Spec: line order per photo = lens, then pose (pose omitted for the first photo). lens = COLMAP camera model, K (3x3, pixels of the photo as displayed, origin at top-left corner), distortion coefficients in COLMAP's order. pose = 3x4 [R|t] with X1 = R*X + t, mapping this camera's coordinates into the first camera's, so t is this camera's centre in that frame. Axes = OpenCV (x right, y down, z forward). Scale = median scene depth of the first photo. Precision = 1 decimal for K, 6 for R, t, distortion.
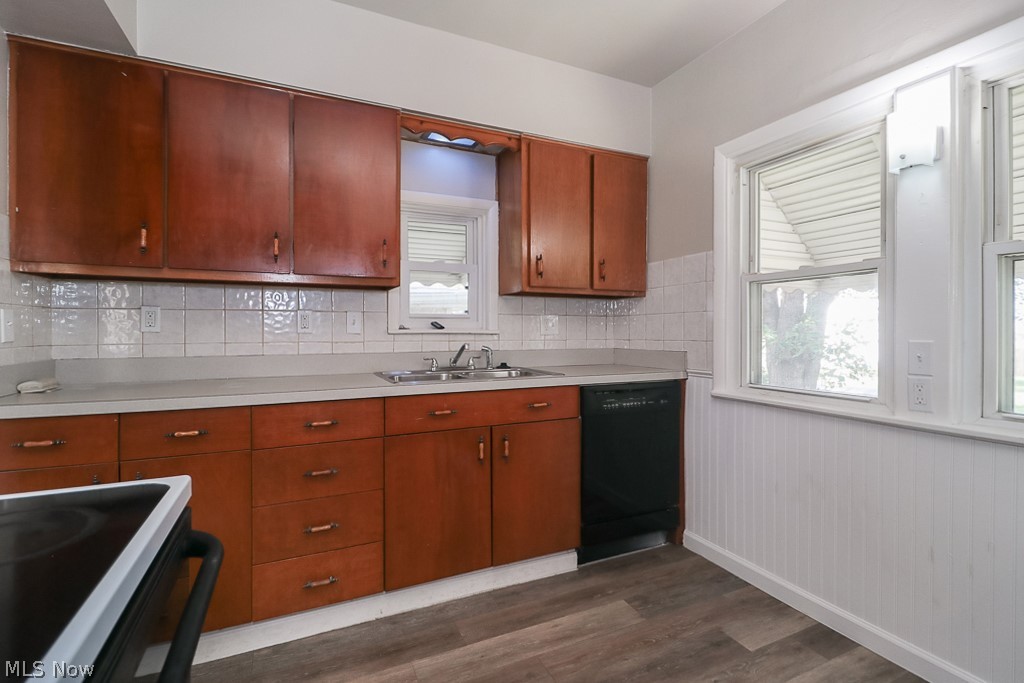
lens RADIAL K [[478.2, 0, 508.2], [0, 478.2, 337.1], [0, 0, 1]] dist [0.022121, -0.018107]
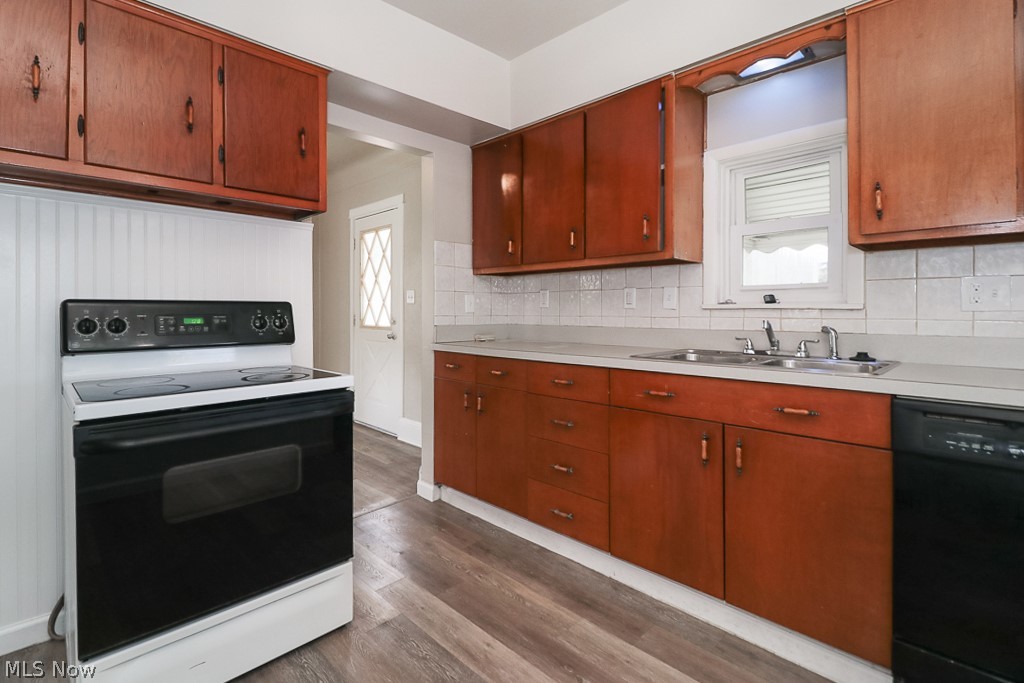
lens RADIAL K [[488.4, 0, 508.5], [0, 488.4, 315.2], [0, 0, 1]] dist [0.025017, -0.021247]
pose [[0.333603, 0.009227, -0.942668, 0.620064], [-0.014807, 0.999880, 0.004547, 0.007623], [0.942597, 0.012441, 0.333700, 0.393761]]
